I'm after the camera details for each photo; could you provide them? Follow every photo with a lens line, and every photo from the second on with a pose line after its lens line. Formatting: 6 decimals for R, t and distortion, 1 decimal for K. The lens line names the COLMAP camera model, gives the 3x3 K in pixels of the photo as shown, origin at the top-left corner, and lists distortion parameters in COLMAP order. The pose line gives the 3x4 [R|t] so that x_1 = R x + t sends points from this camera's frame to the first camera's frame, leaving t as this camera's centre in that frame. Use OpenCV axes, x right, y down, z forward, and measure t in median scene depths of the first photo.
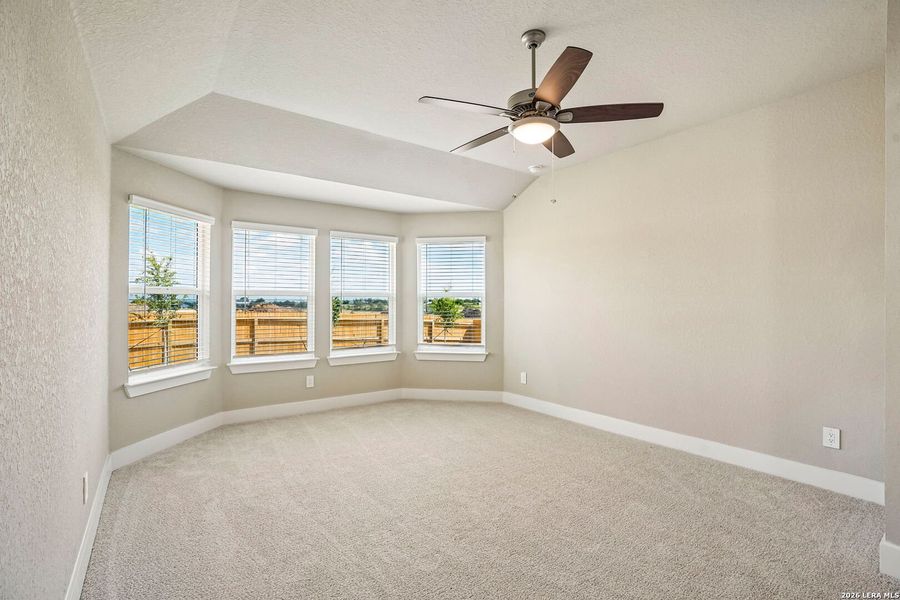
lens RADIAL K [[413.7, 0, 449.1], [0, 413.7, 298.4], [0, 0, 1]] dist [-0.072049, 0.029632]
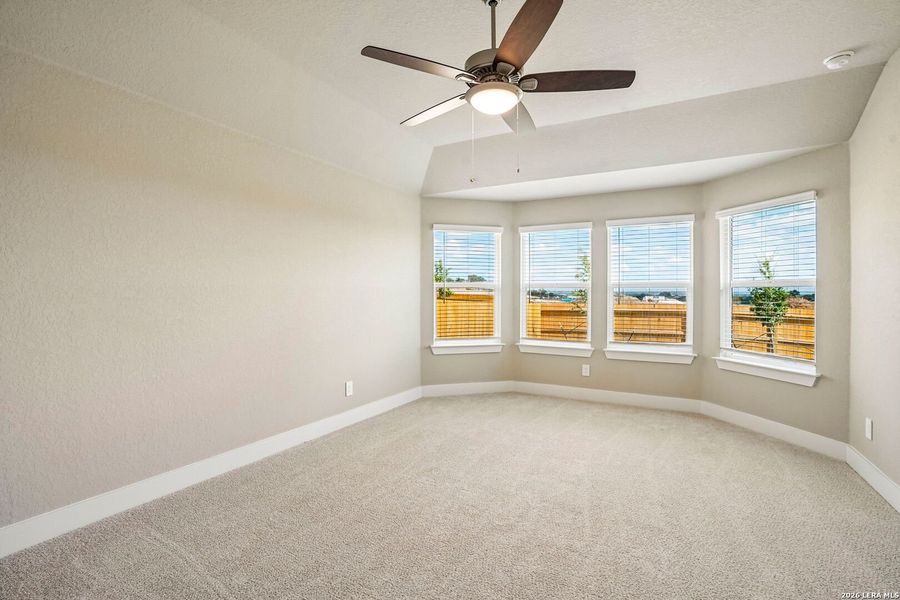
lens RADIAL K [[413.7, 0, 449.1], [0, 413.7, 298.4], [0, 0, 1]] dist [-0.072049, 0.029632]
pose [[0.411179, 0.011880, -0.911477, 0.457160], [0.004935, 0.999871, 0.015258, 0.003352], [0.911541, -0.010772, 0.411067, 0.256454]]
